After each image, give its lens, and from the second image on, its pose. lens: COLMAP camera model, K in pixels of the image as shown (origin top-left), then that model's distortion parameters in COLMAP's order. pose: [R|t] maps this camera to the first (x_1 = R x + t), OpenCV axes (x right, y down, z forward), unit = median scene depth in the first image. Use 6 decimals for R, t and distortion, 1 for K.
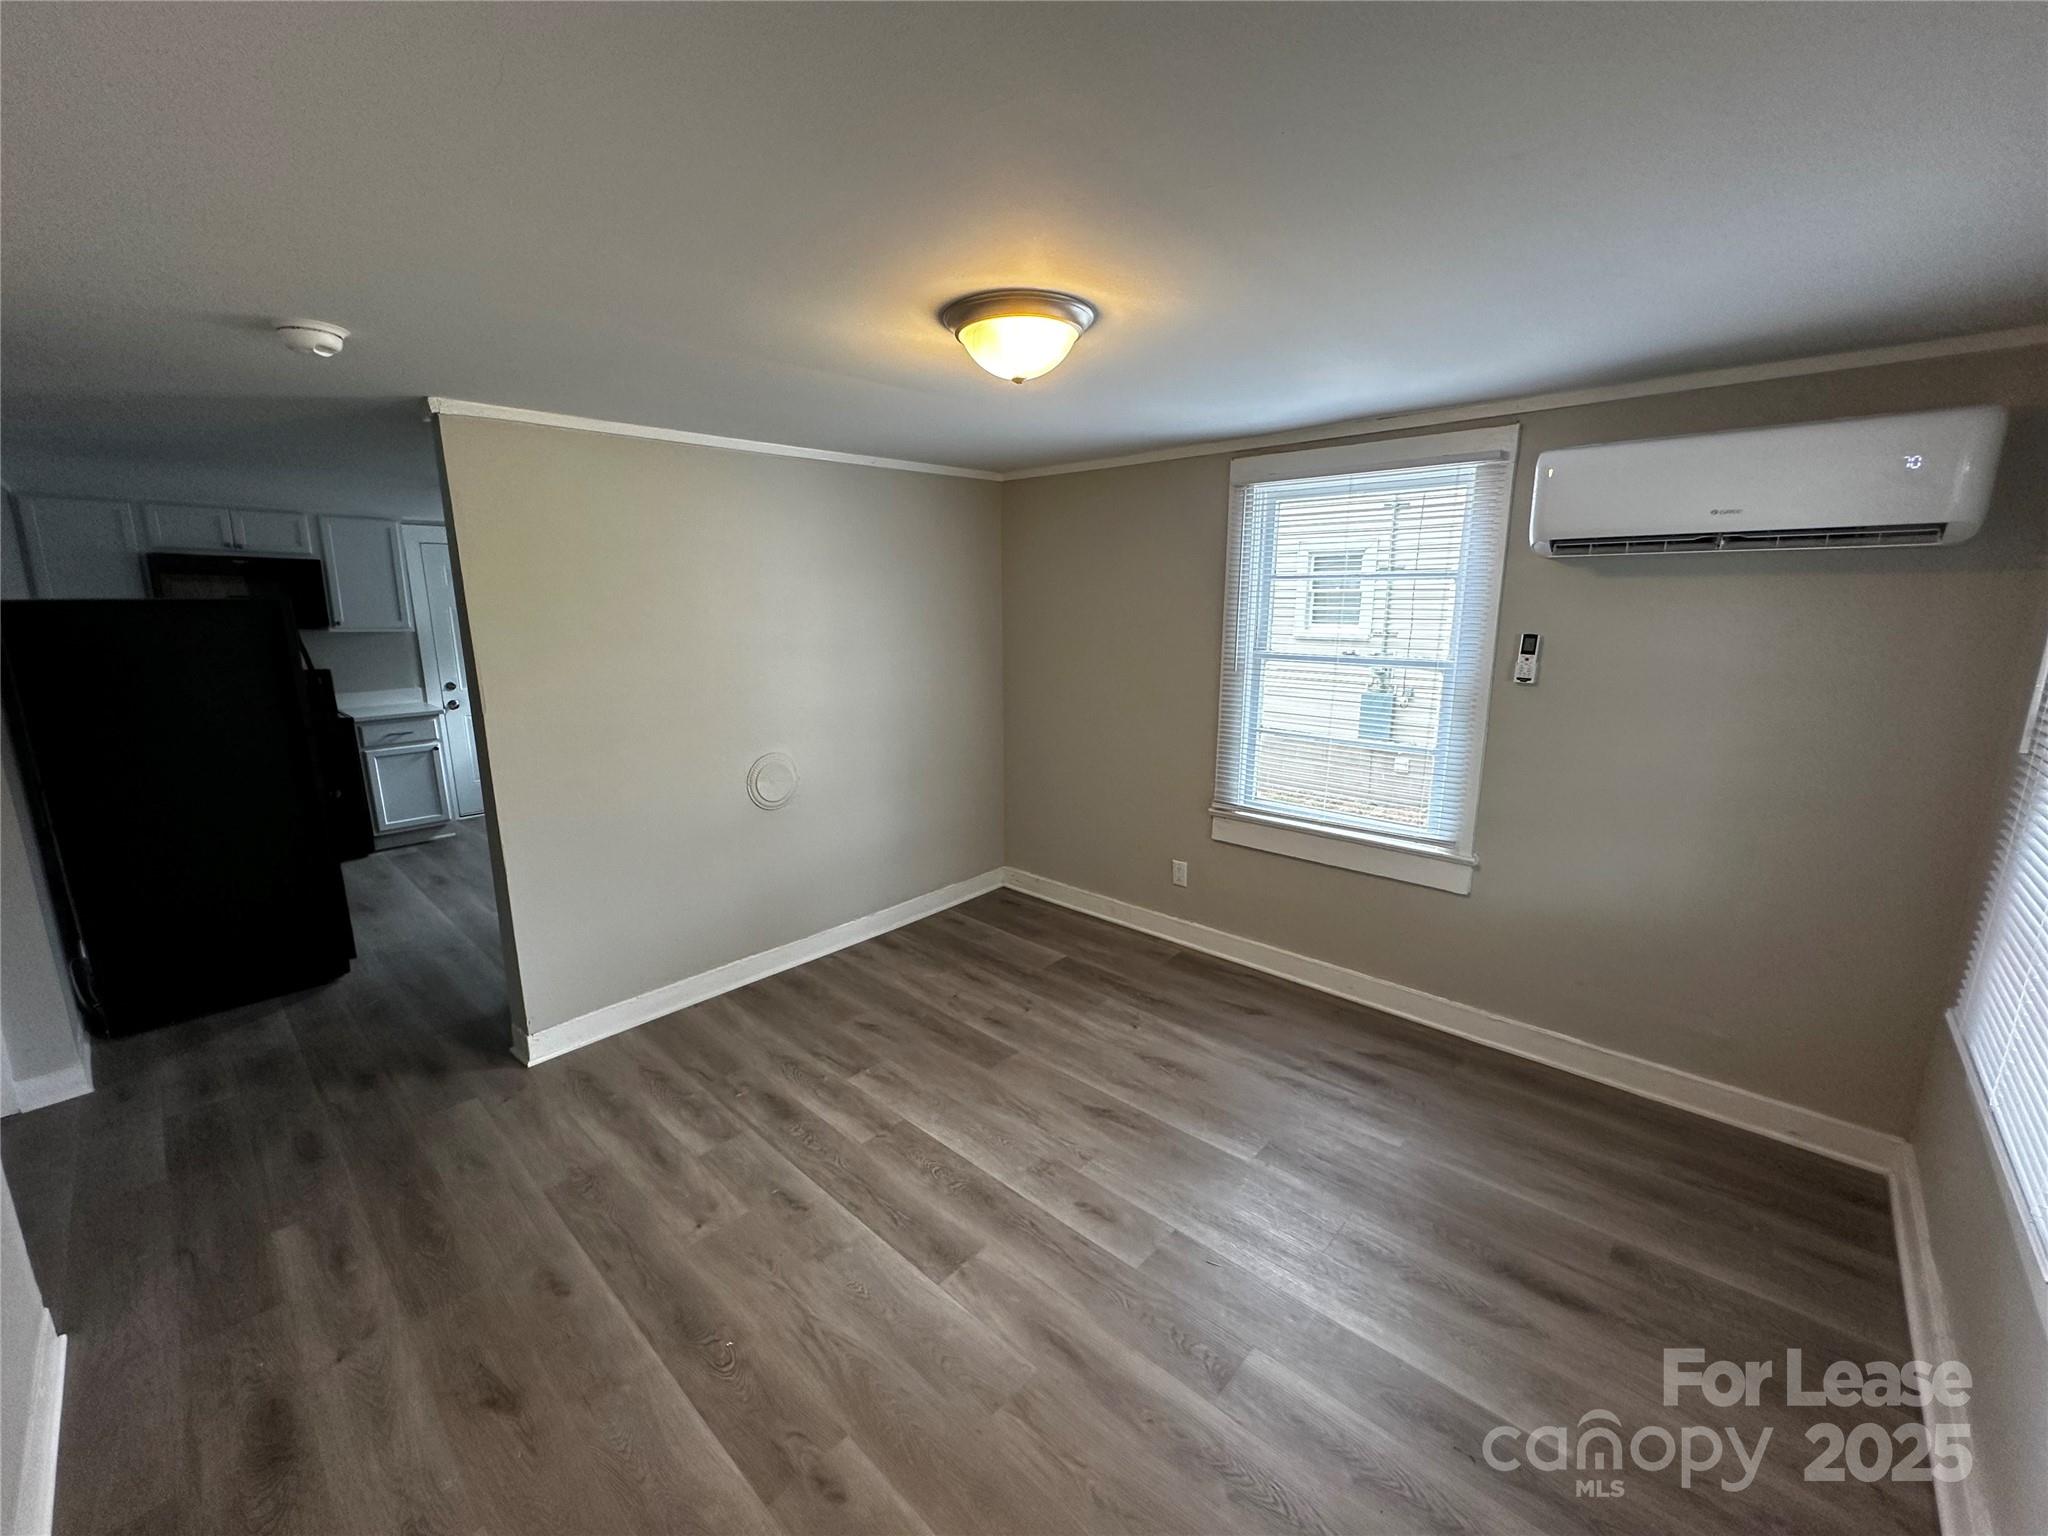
lens RADIAL K [[817.3, 0, 1024.6], [0, 817.3, 768.9], [0, 0, 1]] dist [-0.000338, -0.000081]
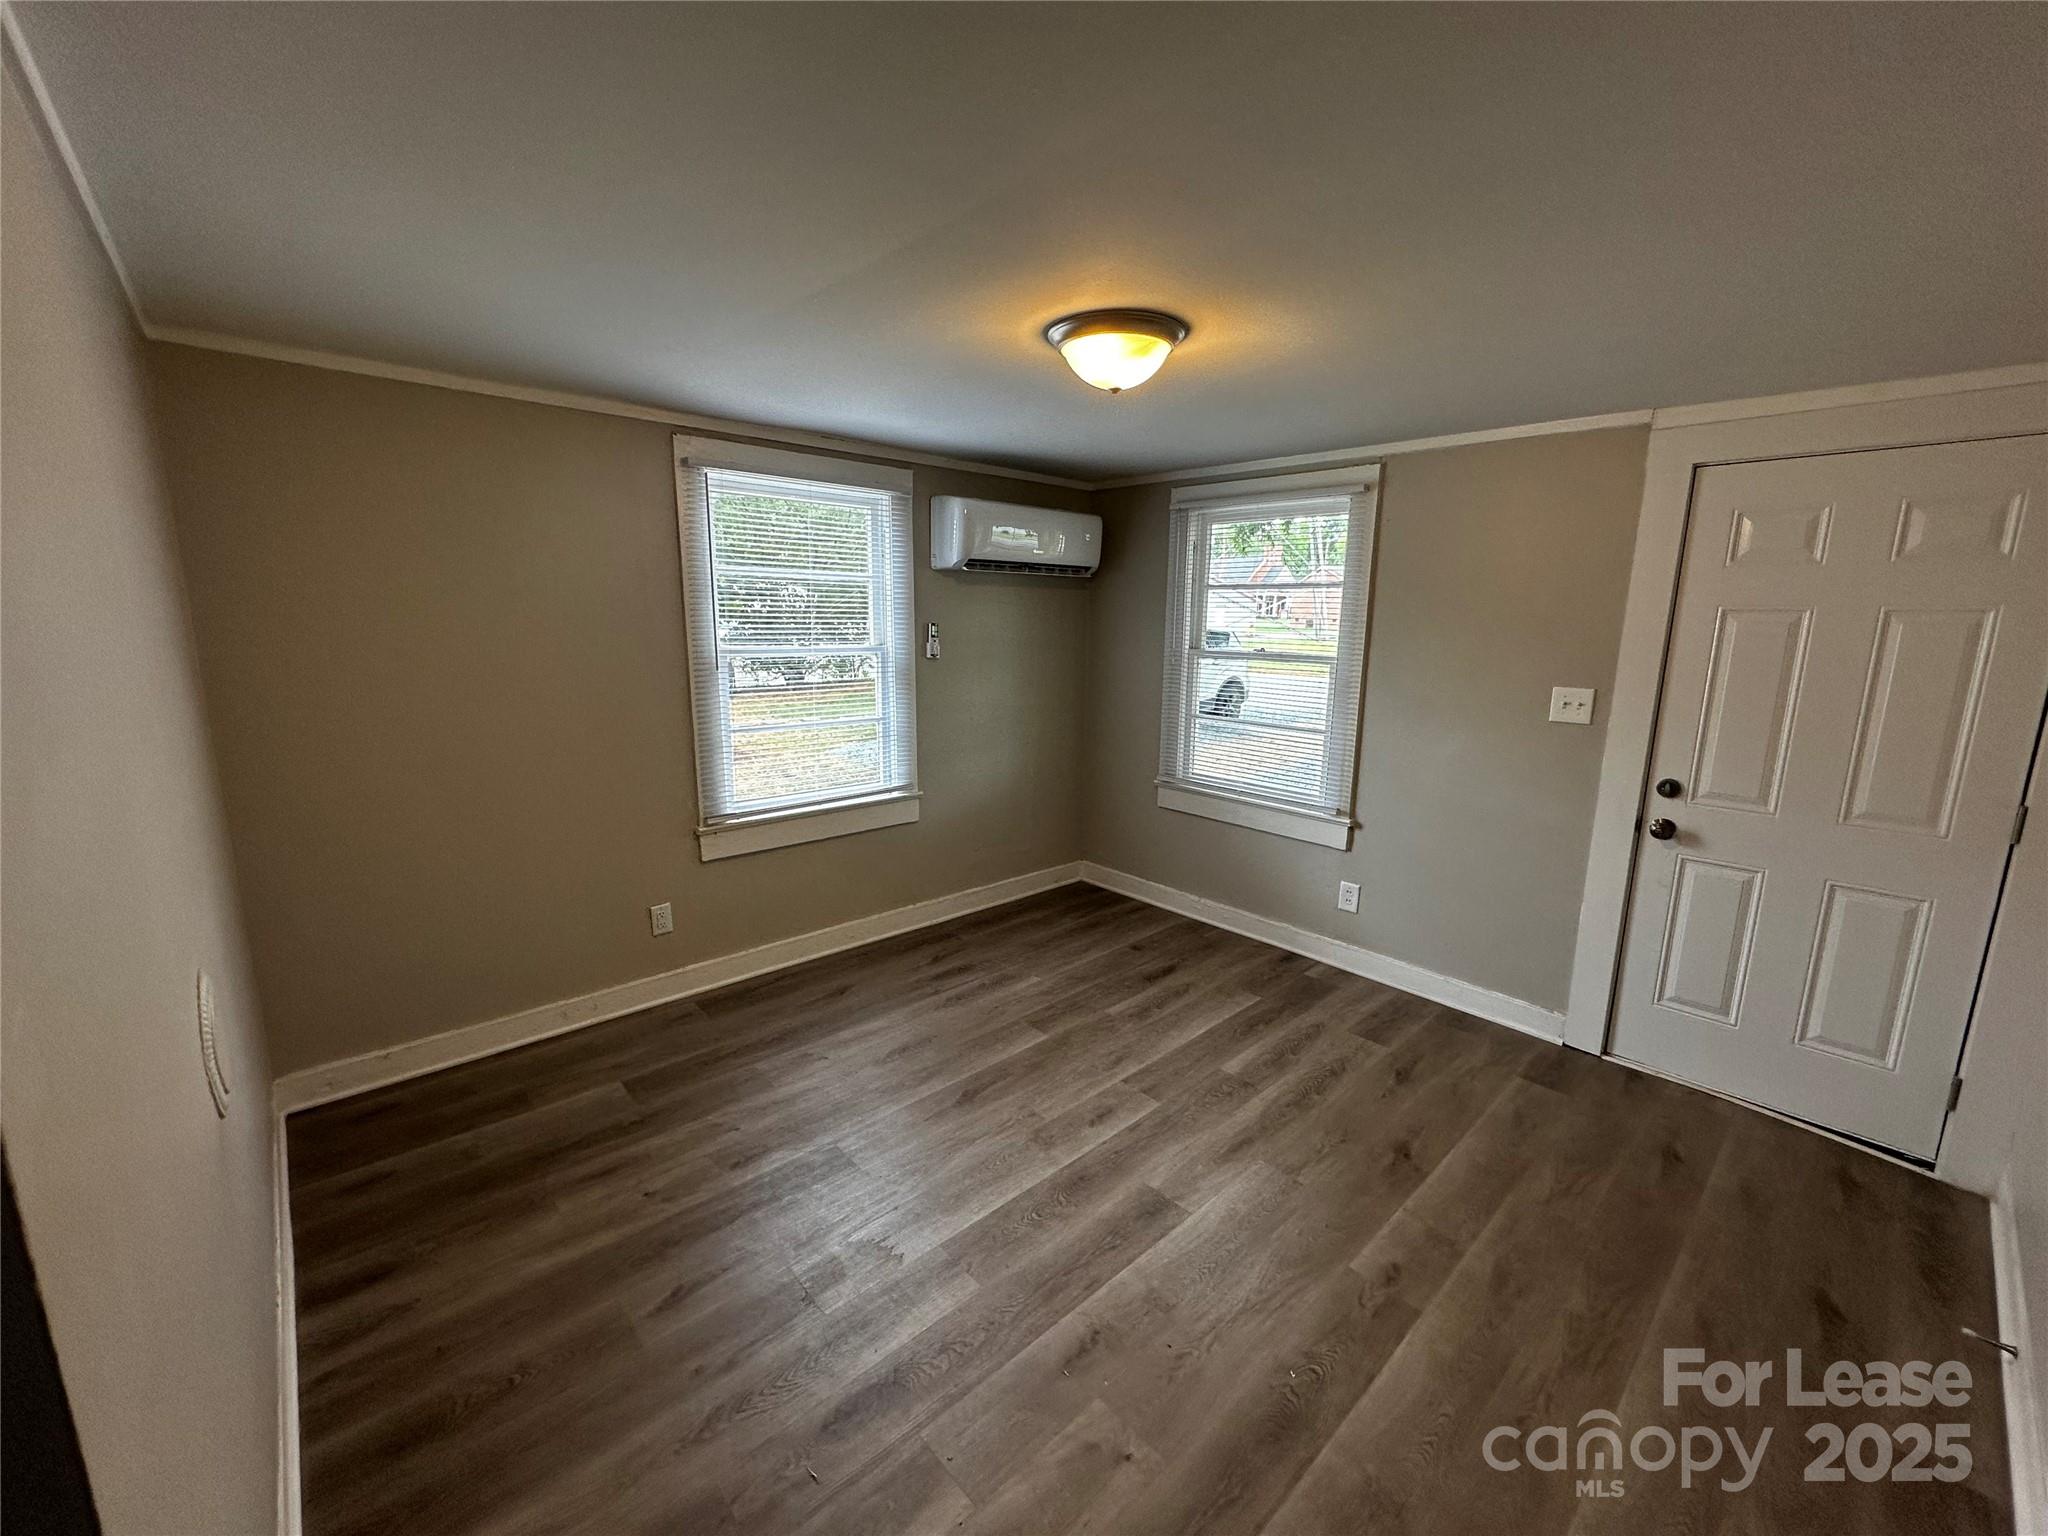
lens RADIAL K [[817.3, 0, 1024.6], [0, 817.3, 768.9], [0, 0, 1]] dist [-0.000338, -0.000081]
pose [[0.082369, -0.184070, 0.979456, -0.871706], [0.188331, 0.967963, 0.166072, -0.136990], [-0.978645, 0.170783, 0.114396, 0.794238]]
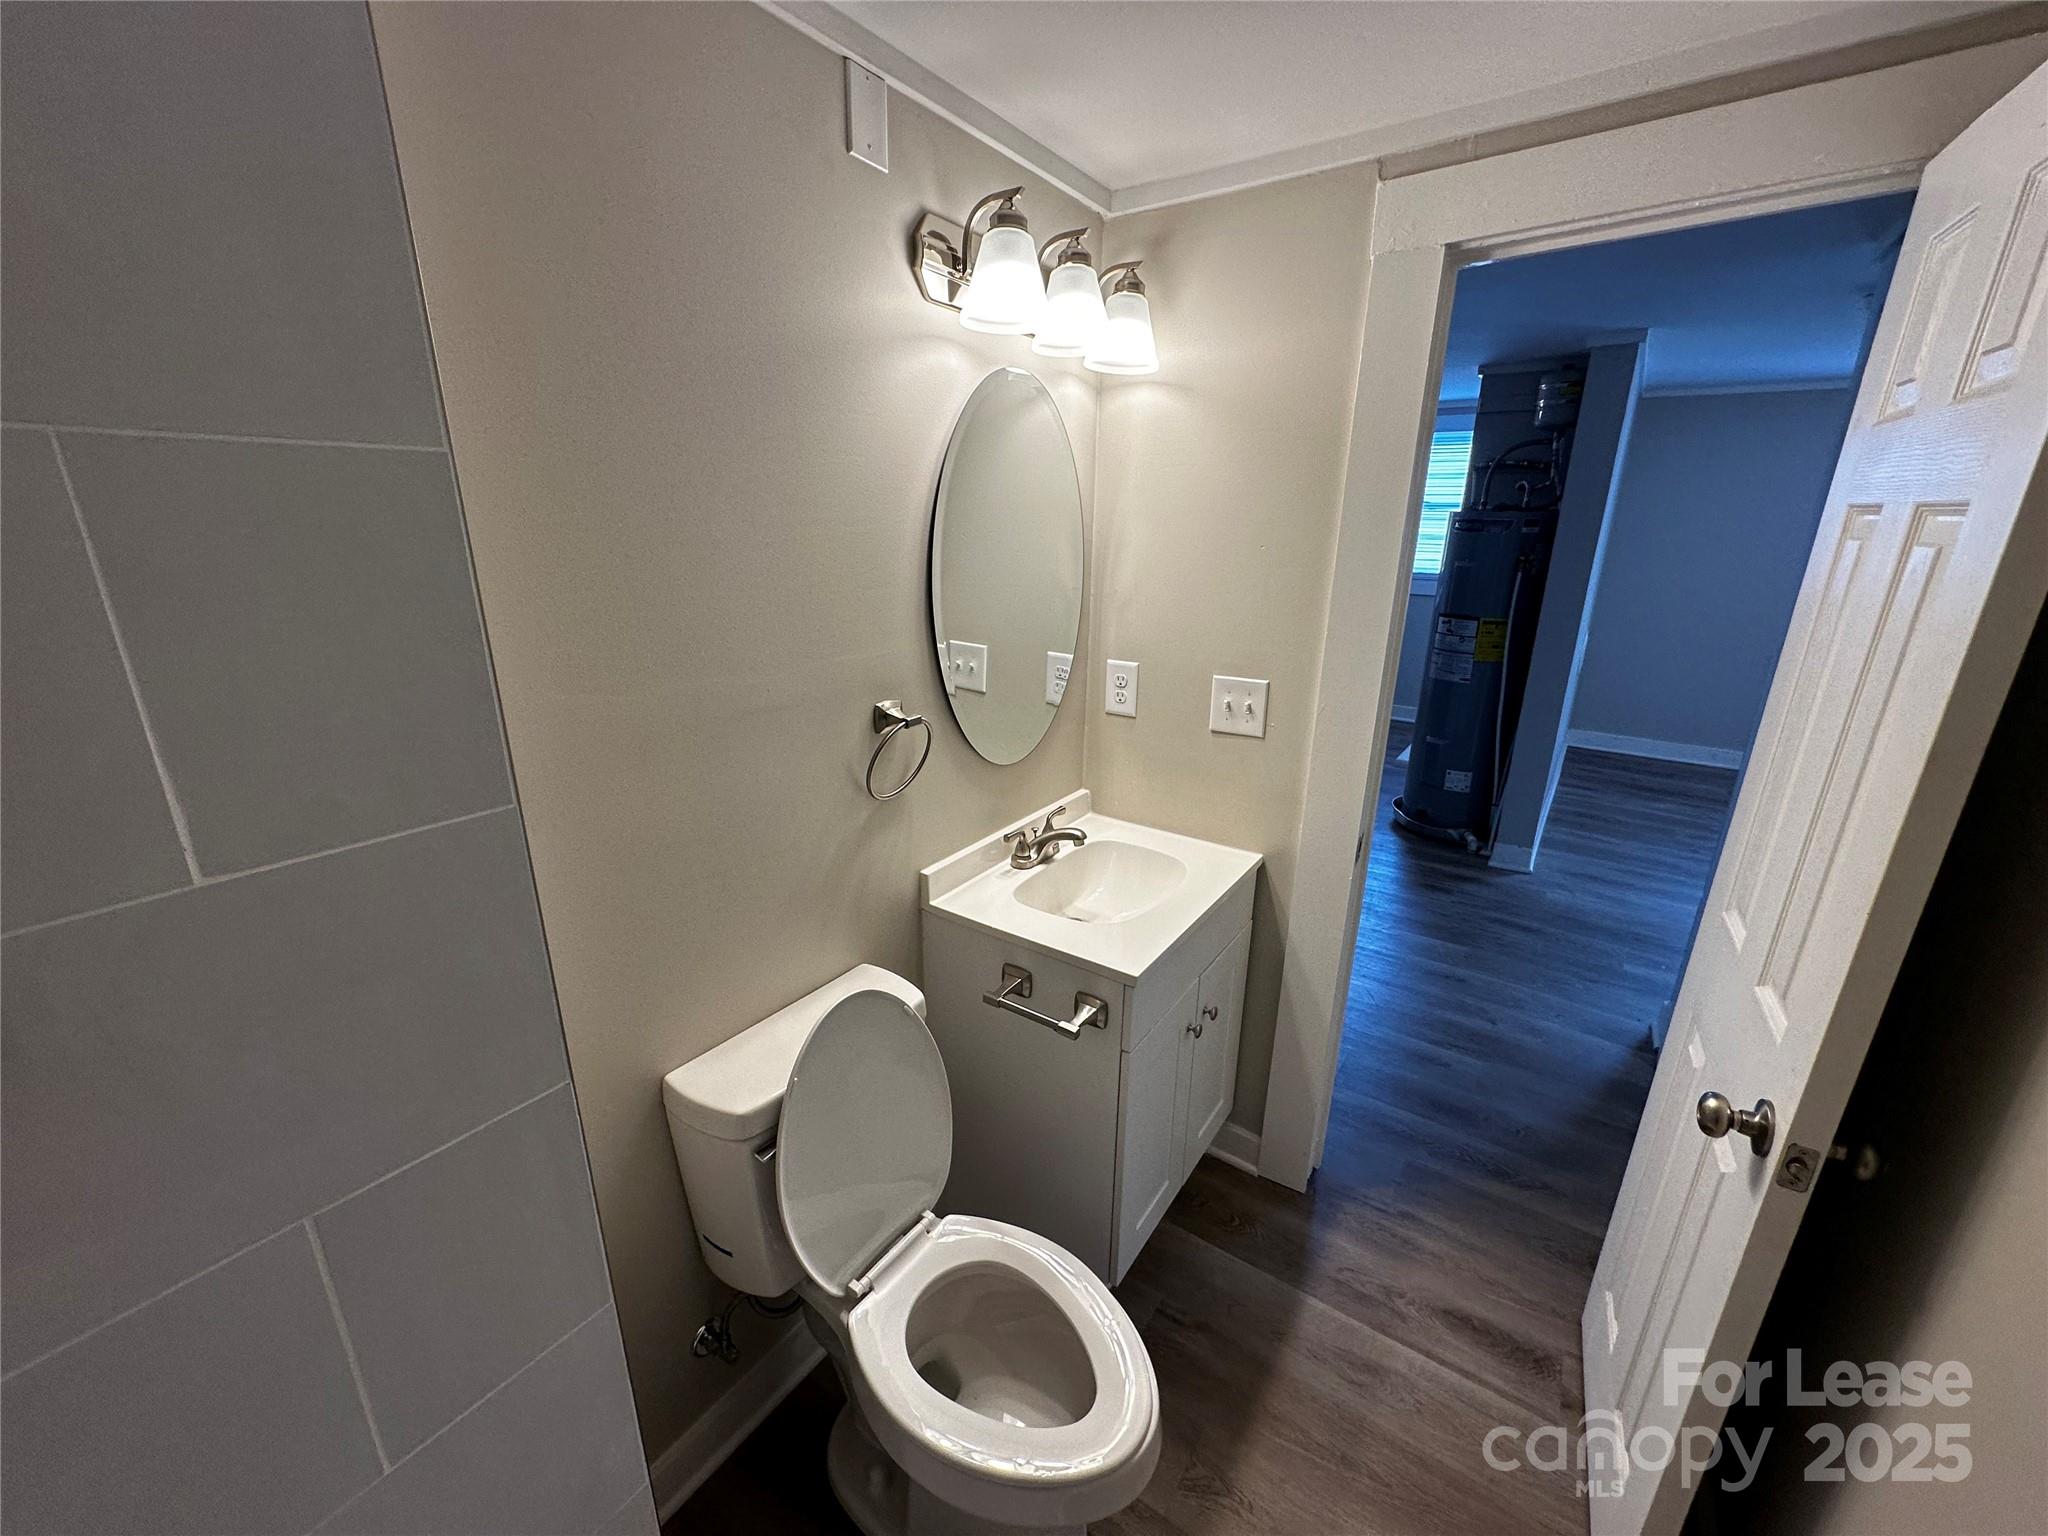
lens RADIAL K [[817.3, 0, 1024.6], [0, 817.3, 768.9], [0, 0, 1]] dist [-0.000338, -0.000081]
pose [[0.987280, -0.037950, 0.154395, -1.943353], [0.020293, 0.993231, 0.114371, 0.028100], [-0.157690, -0.109783, 0.981367, -0.196170]]
